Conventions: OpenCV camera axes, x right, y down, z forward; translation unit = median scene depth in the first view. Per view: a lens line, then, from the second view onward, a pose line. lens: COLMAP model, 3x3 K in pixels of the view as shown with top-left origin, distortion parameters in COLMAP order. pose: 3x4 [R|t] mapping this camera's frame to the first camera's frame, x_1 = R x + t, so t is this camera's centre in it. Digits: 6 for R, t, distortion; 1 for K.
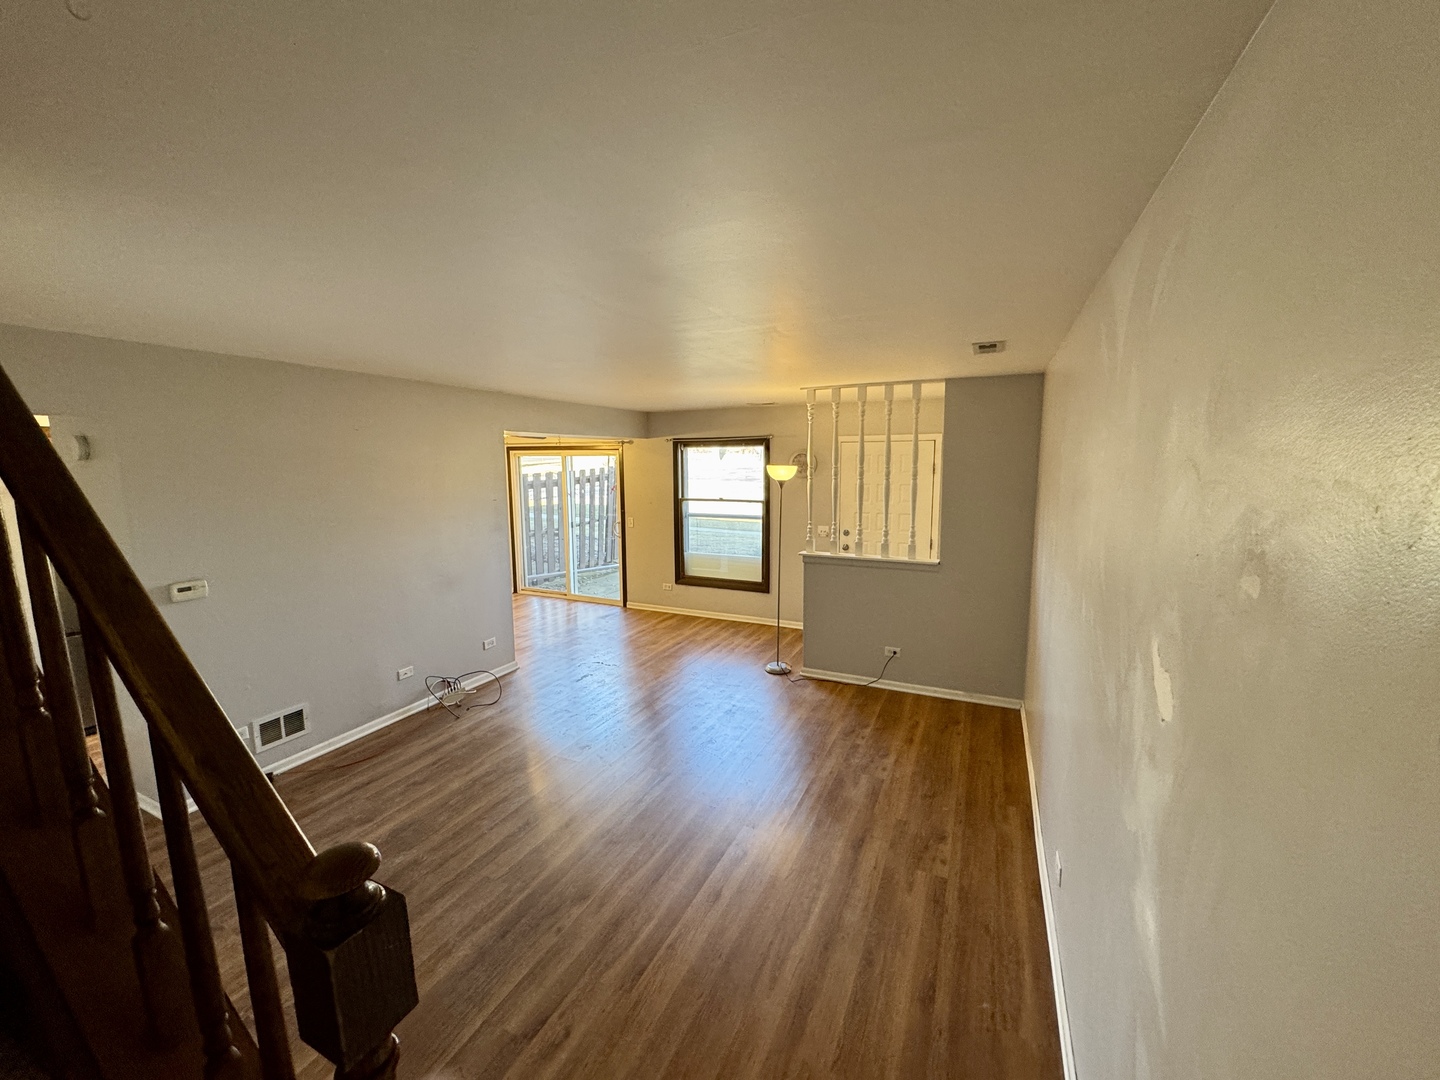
lens RADIAL K [[574.6, 0, 719.4], [0, 574.6, 536.6], [0, 0, 1]] dist [-0.000992, 0.000107]
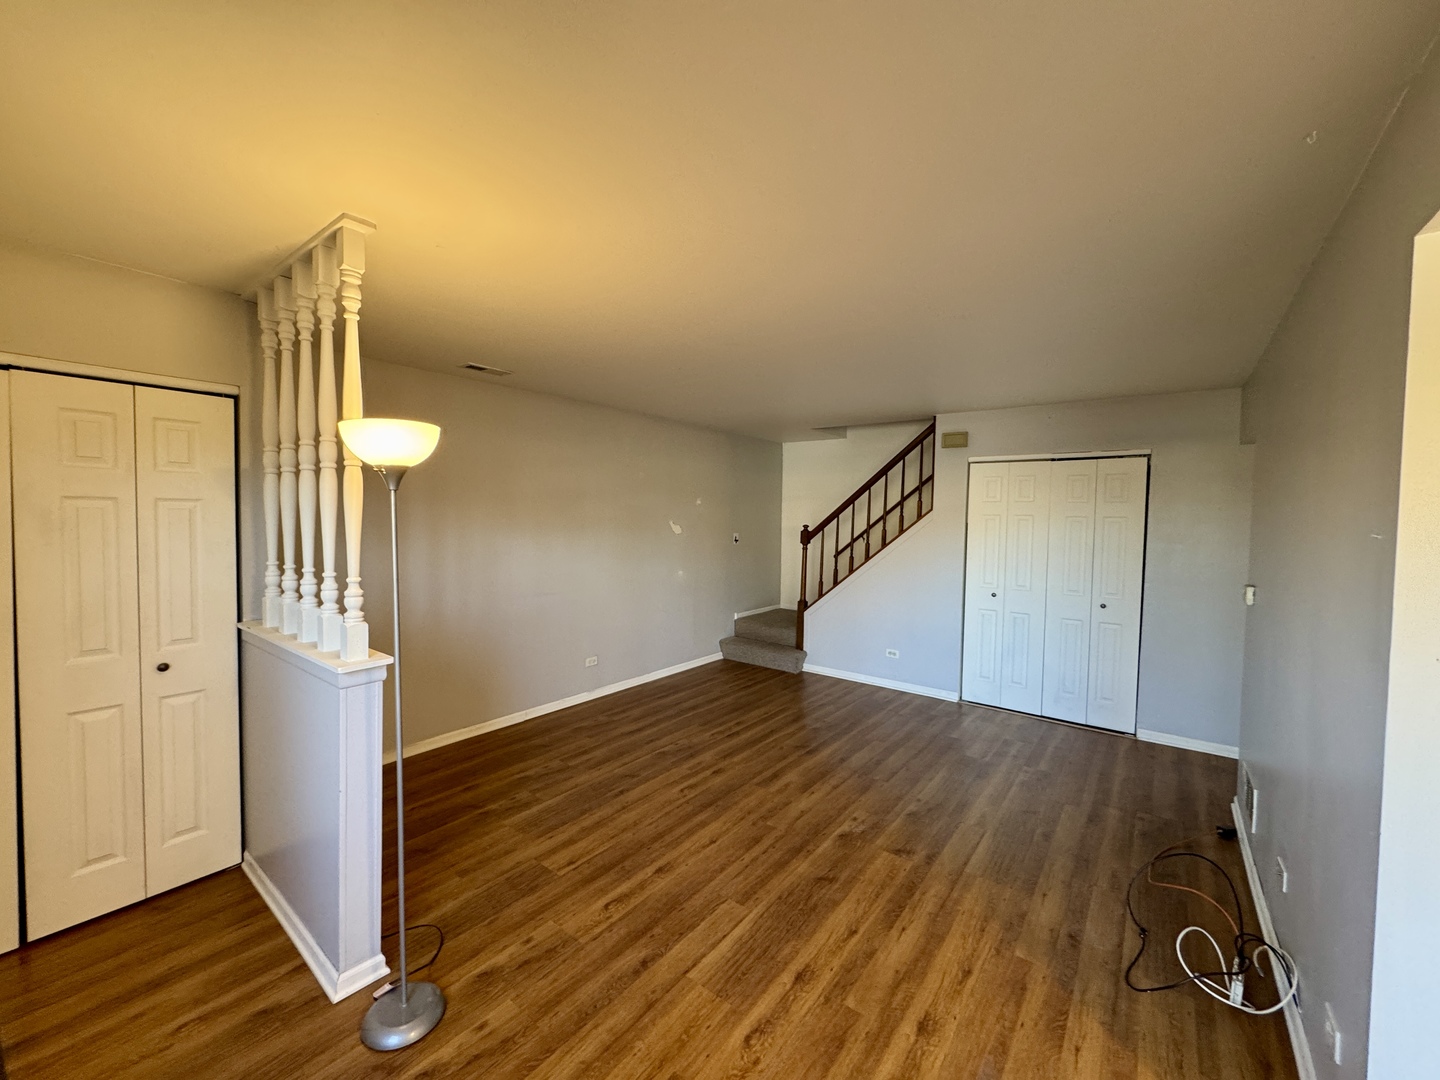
lens RADIAL K [[574.6, 0, 719.4], [0, 574.6, 536.6], [0, 0, 1]] dist [-0.000992, 0.000107]
pose [[-0.975664, -0.018843, 0.218458, -0.218820], [0.017521, 0.986415, 0.163338, -0.150820], [-0.218568, 0.163191, -0.962079, 1.786682]]
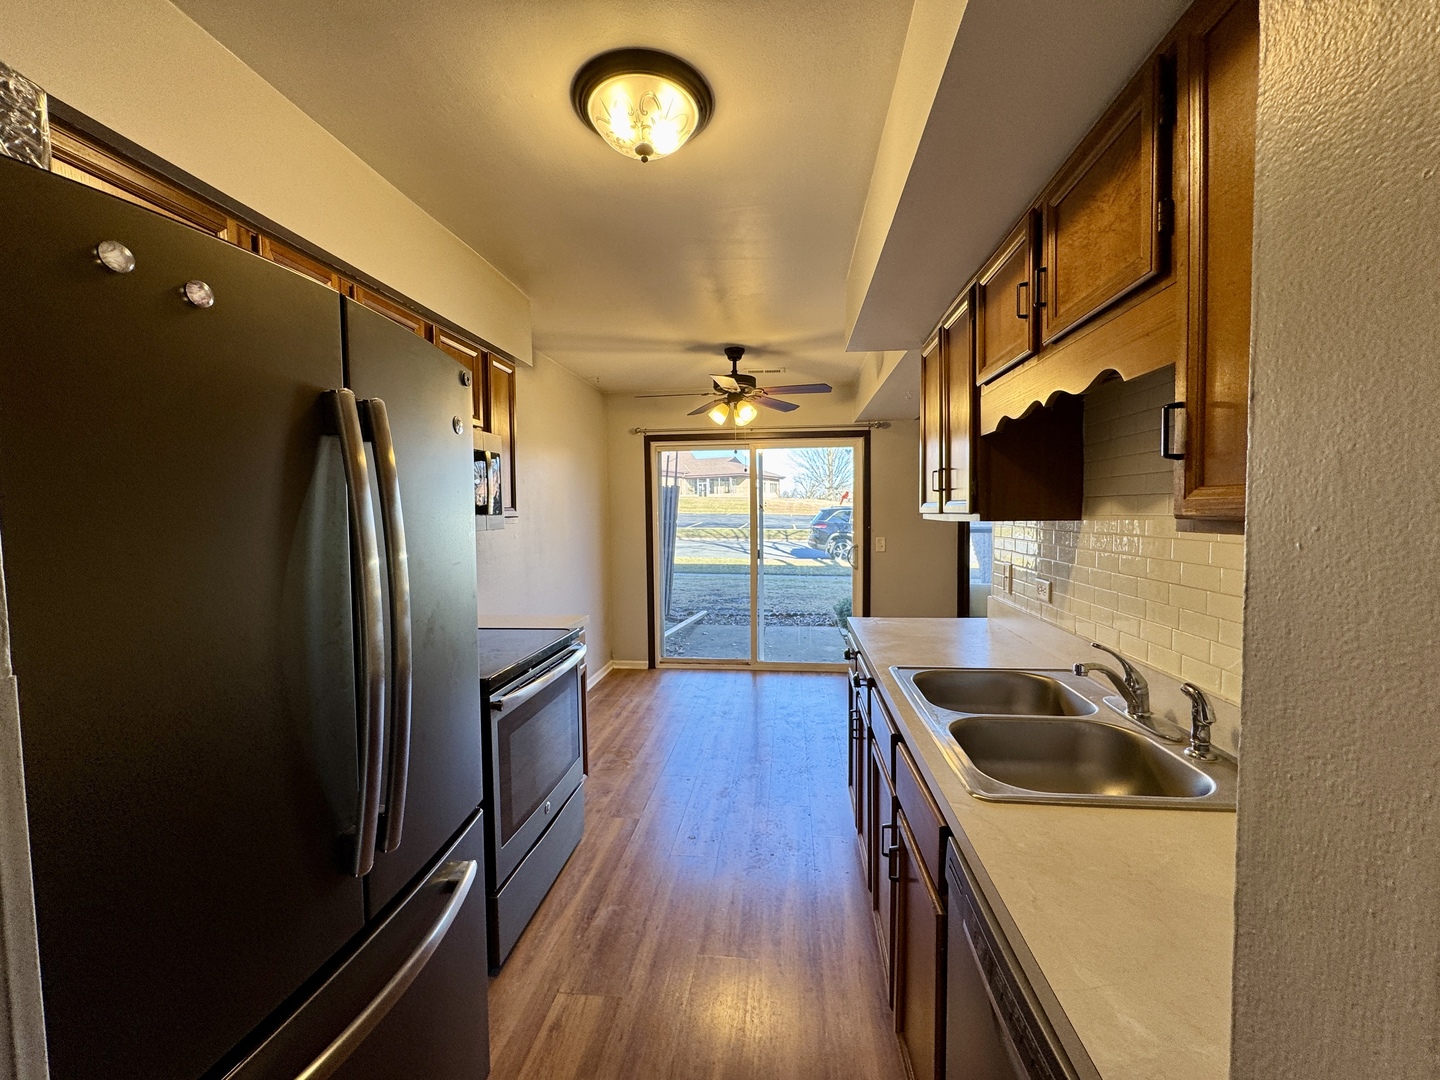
lens RADIAL K [[574.4, 0, 718.6], [0, 574.4, 539.8], [0, 0, 1]] dist [0.000352, -0.000085]
pose [[0.950966, -0.021911, 0.308519, -1.095699], [0.047428, 0.996021, -0.075455, 0.021078], [-0.305638, 0.086388, 0.948221, 0.845100]]
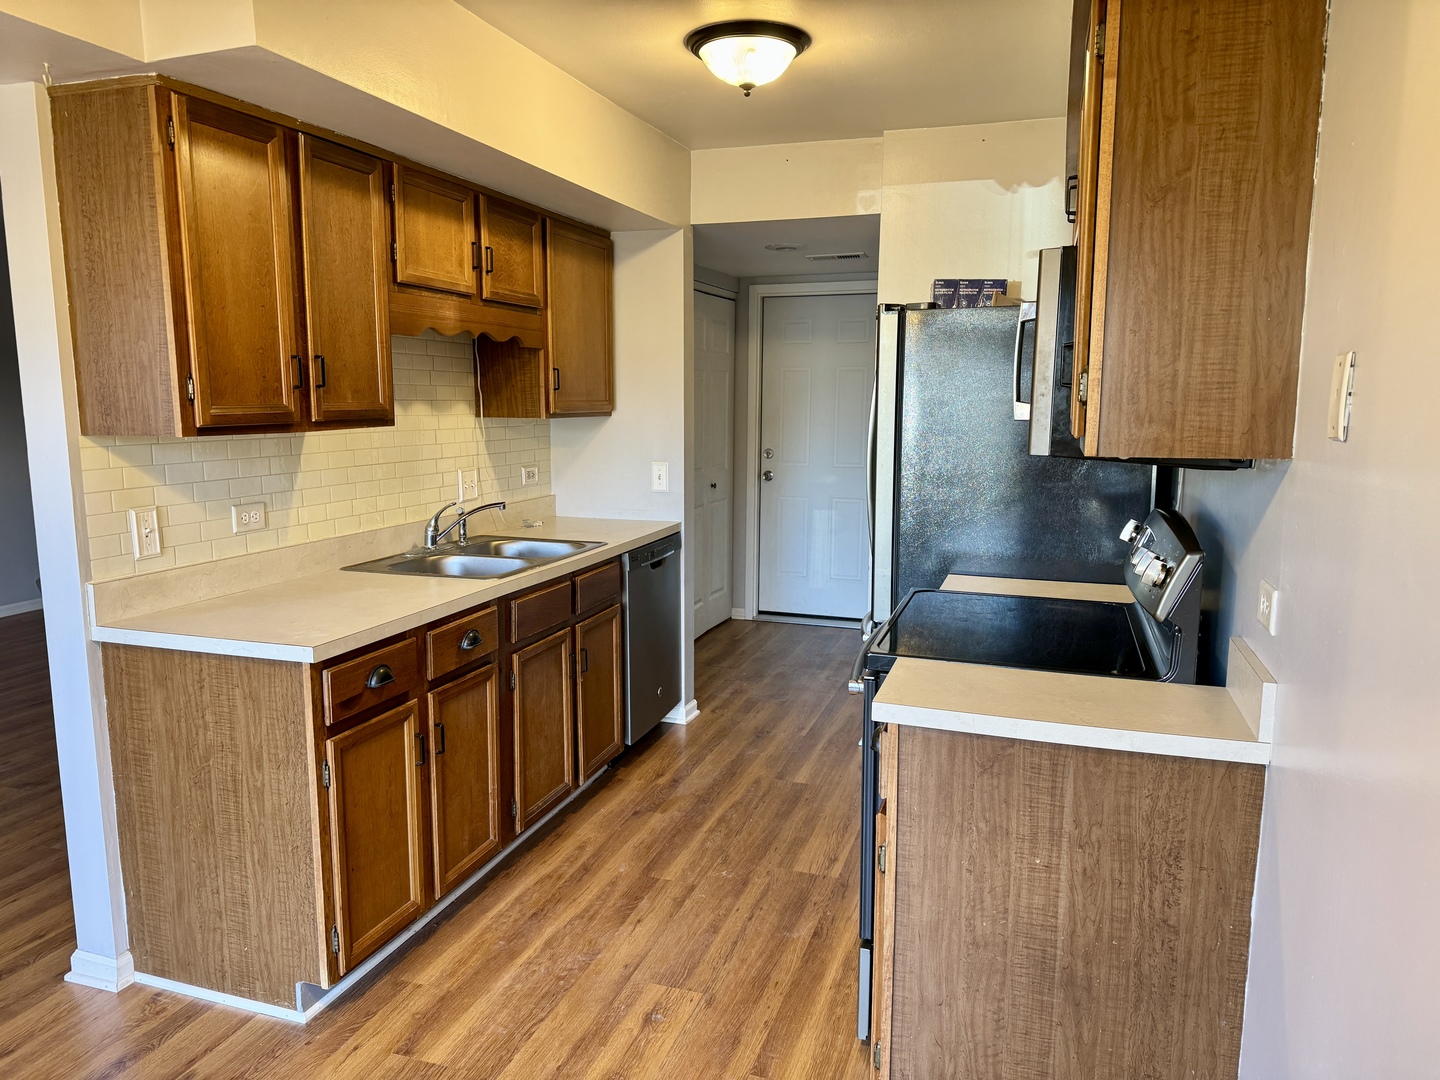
lens RADIAL K [[1013.0, 0, 719.9], [0, 1013.0, 539.5], [0, 0, 1]] dist [0.000593, -0.003048]
pose [[-0.993389, 0.019157, -0.113186, -0.891243], [-0.012376, 0.962359, 0.271500, -0.159848], [0.114127, 0.271105, -0.955760, 2.102429]]
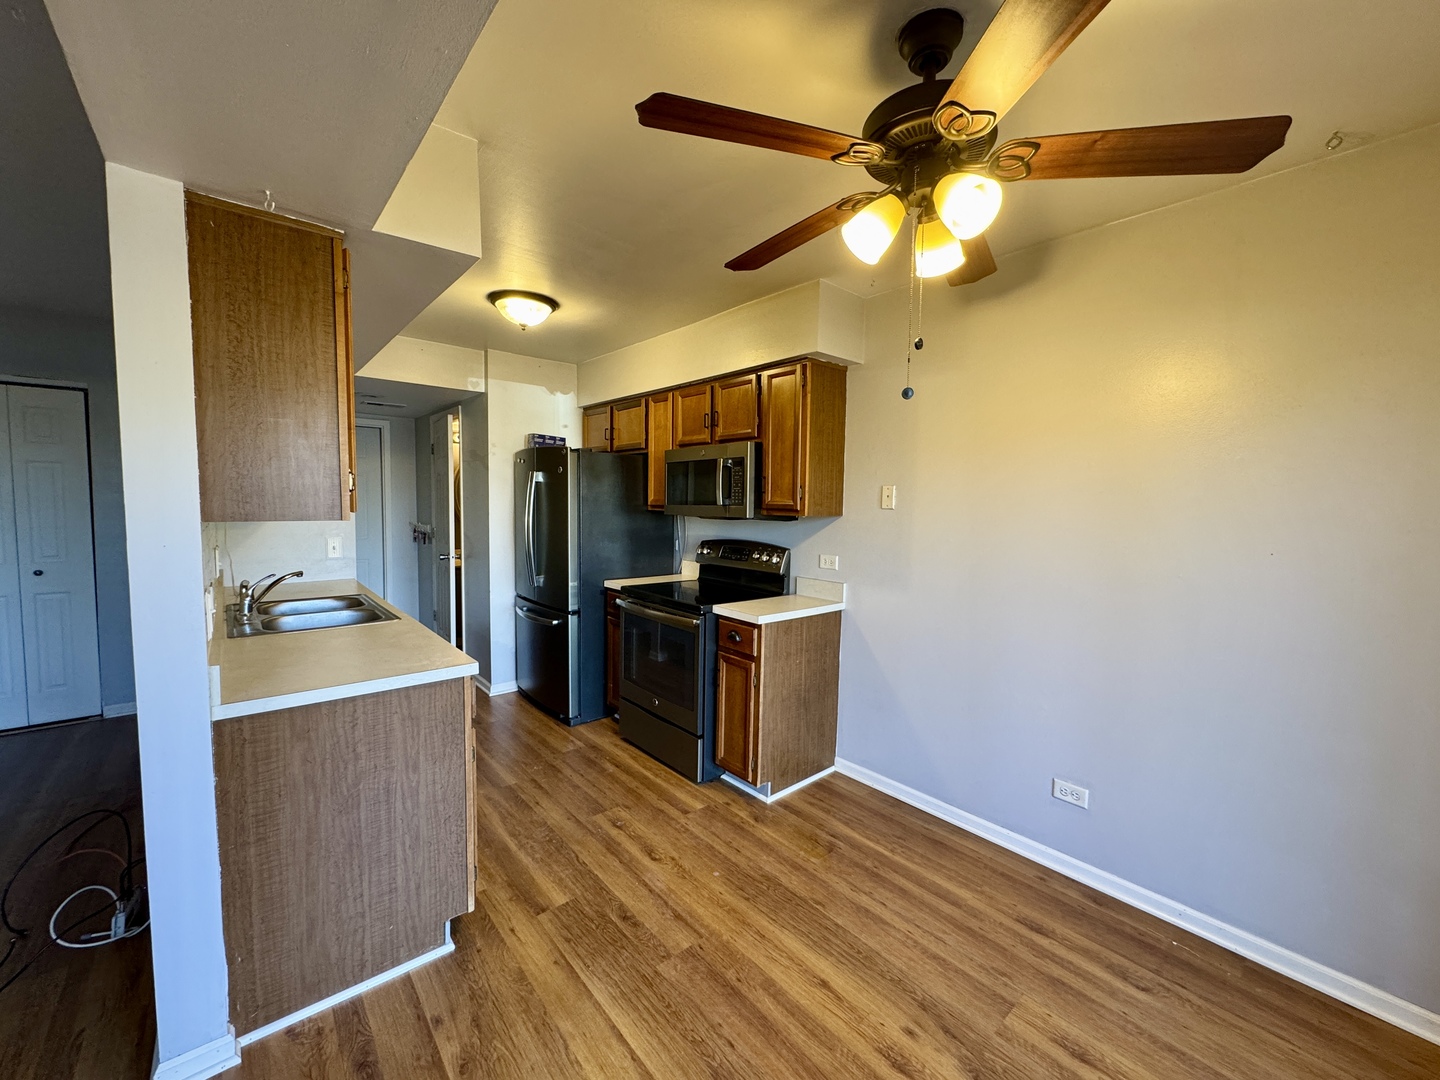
lens RADIAL K [[574.4, 0, 718.6], [0, 574.4, 539.8], [0, 0, 1]] dist [0.000352, -0.000085]
pose [[-0.417193, 0.061687, -0.906722, -0.348872], [-0.132203, 0.982962, 0.127702, -0.125225], [0.899151, 0.173148, -0.401929, 1.877698]]
